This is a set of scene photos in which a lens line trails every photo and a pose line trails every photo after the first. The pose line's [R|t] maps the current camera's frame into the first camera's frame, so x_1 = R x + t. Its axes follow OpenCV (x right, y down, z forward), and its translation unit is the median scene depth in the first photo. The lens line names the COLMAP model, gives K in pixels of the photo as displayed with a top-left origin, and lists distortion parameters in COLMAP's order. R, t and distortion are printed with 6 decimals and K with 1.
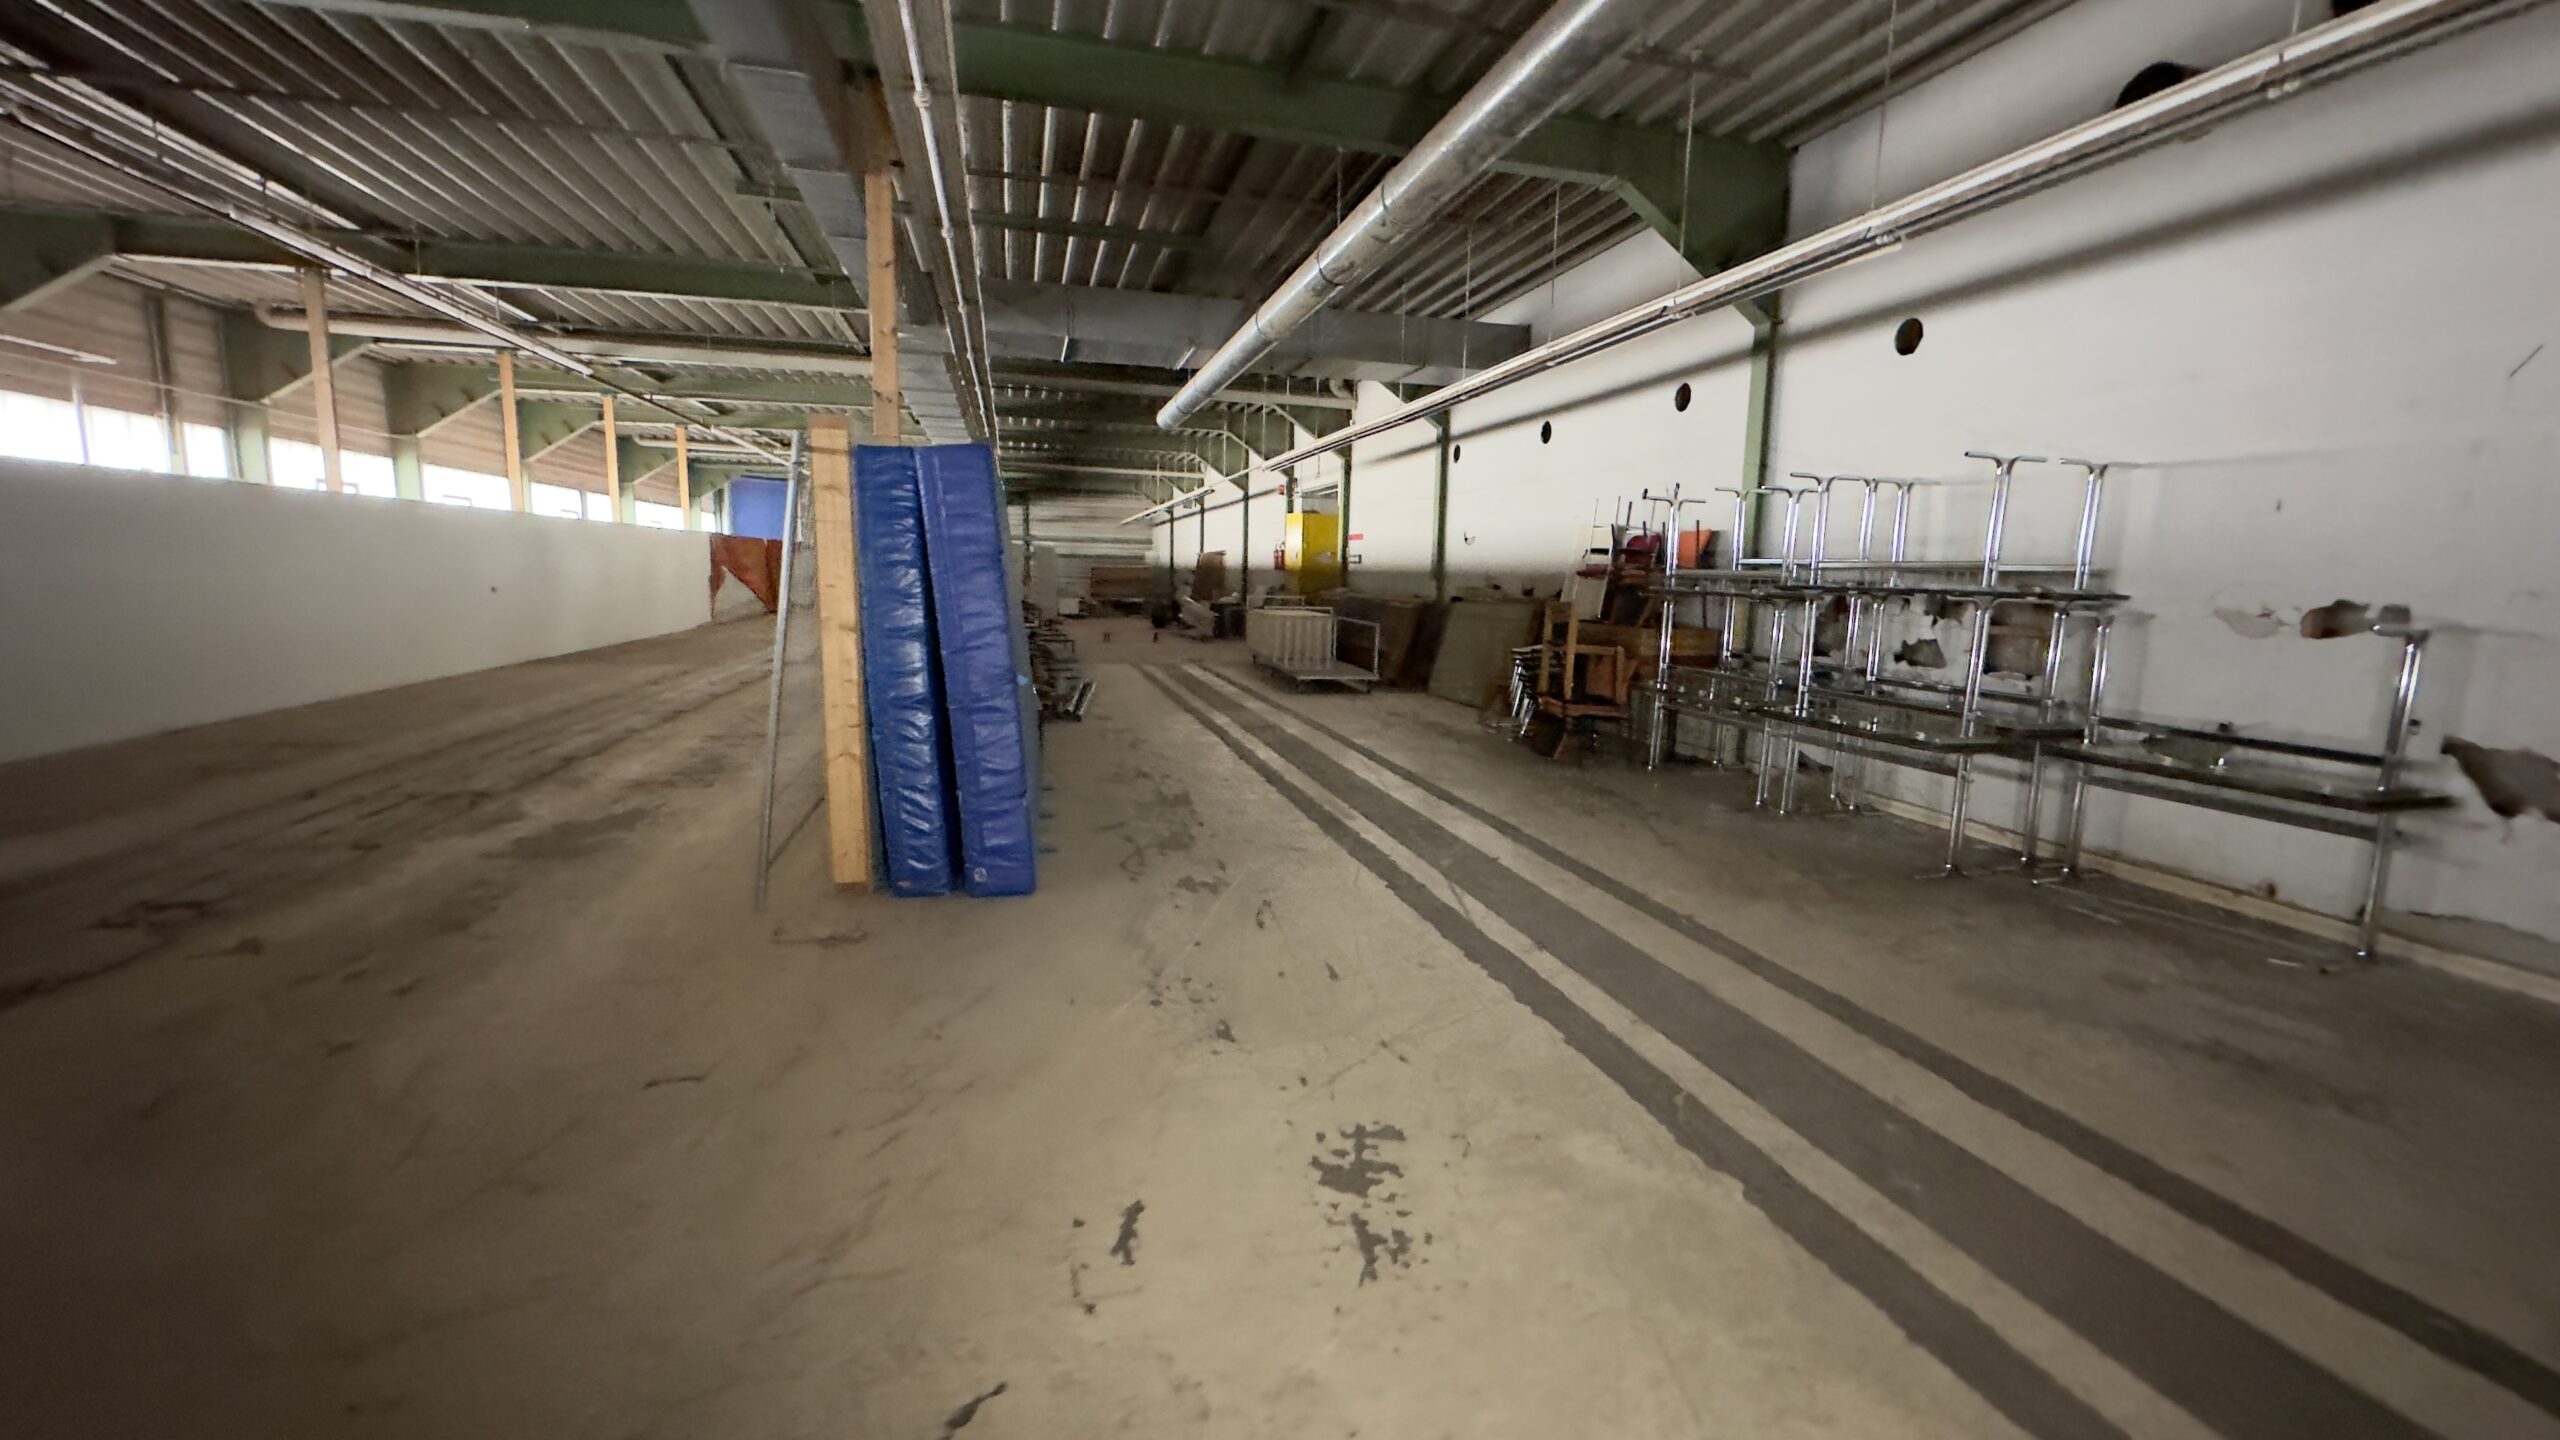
lens RADIAL K [[1013.5, 0, 1280.0], [0, 1013.5, 720.0], [0, 0, 1]] dist [0.001217, 0.000143]
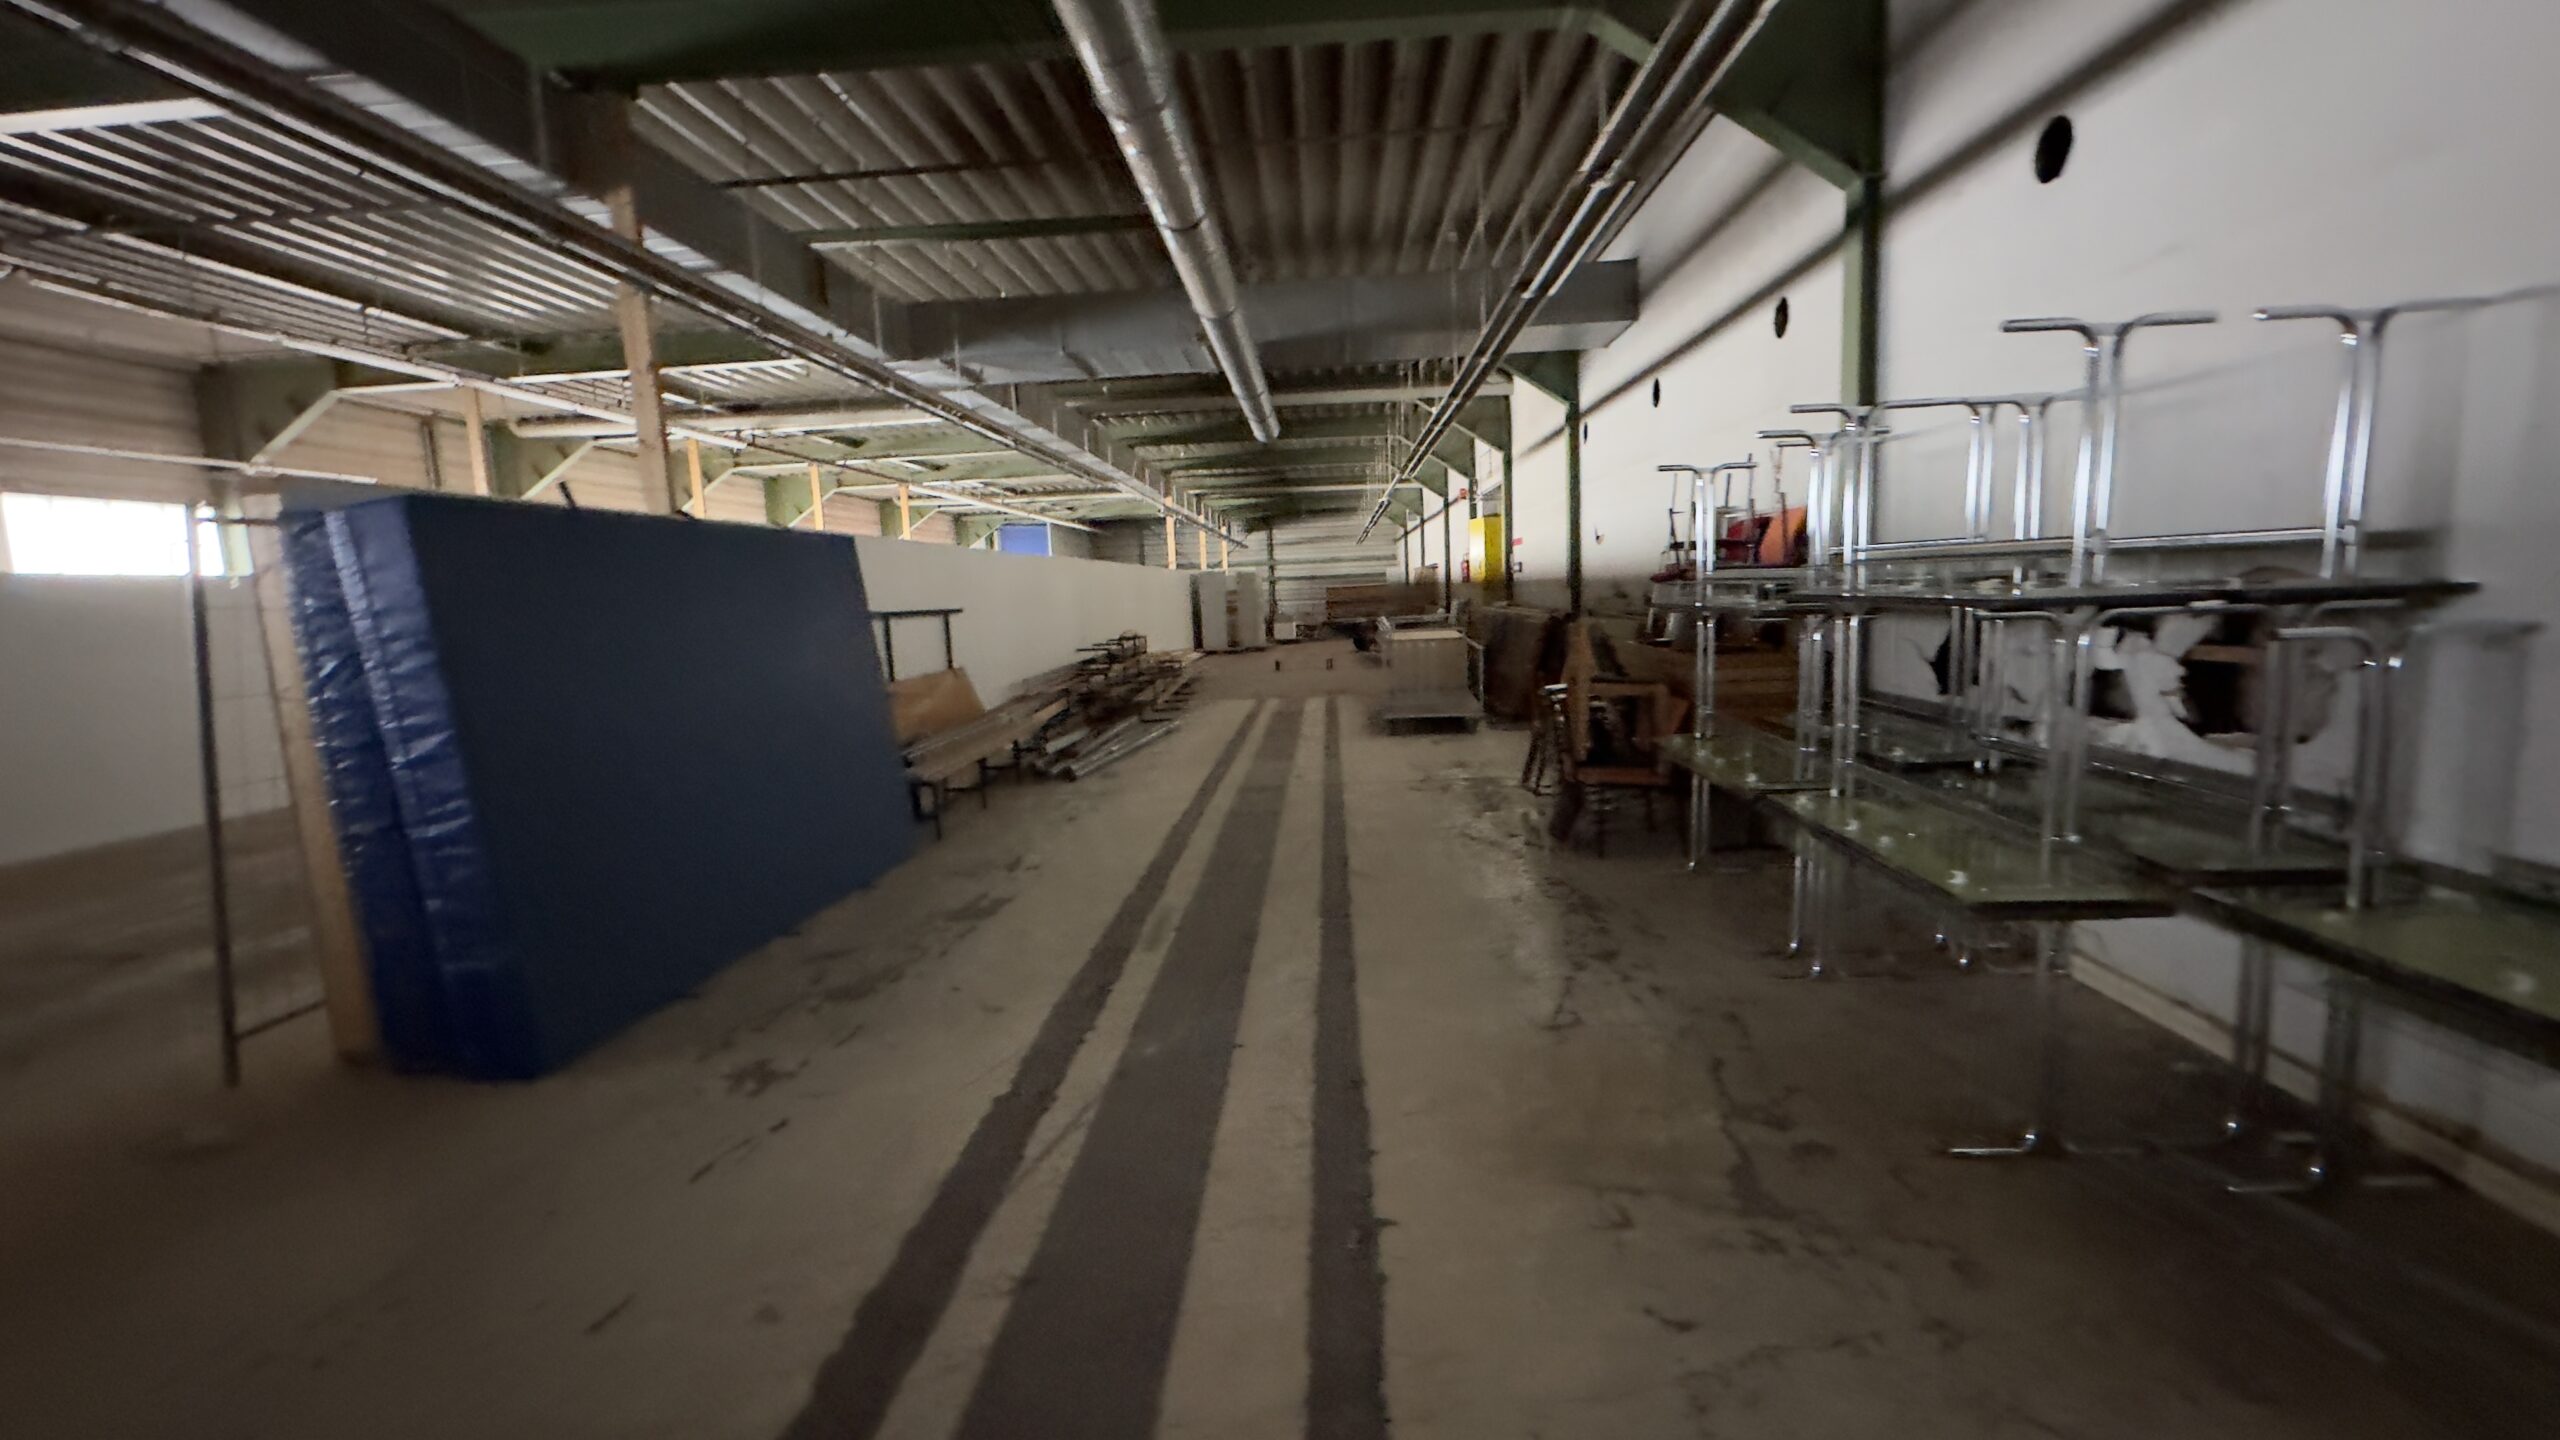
lens RADIAL K [[1013.5, 0, 1280.0], [0, 1013.5, 720.0], [0, 0, 1]] dist [0.001217, 0.000143]
pose [[0.953743, -0.024270, -0.299643, 0.262361], [0.020460, 0.999665, -0.015846, -0.037123], [0.299927, 0.008982, 0.953920, 0.227898]]
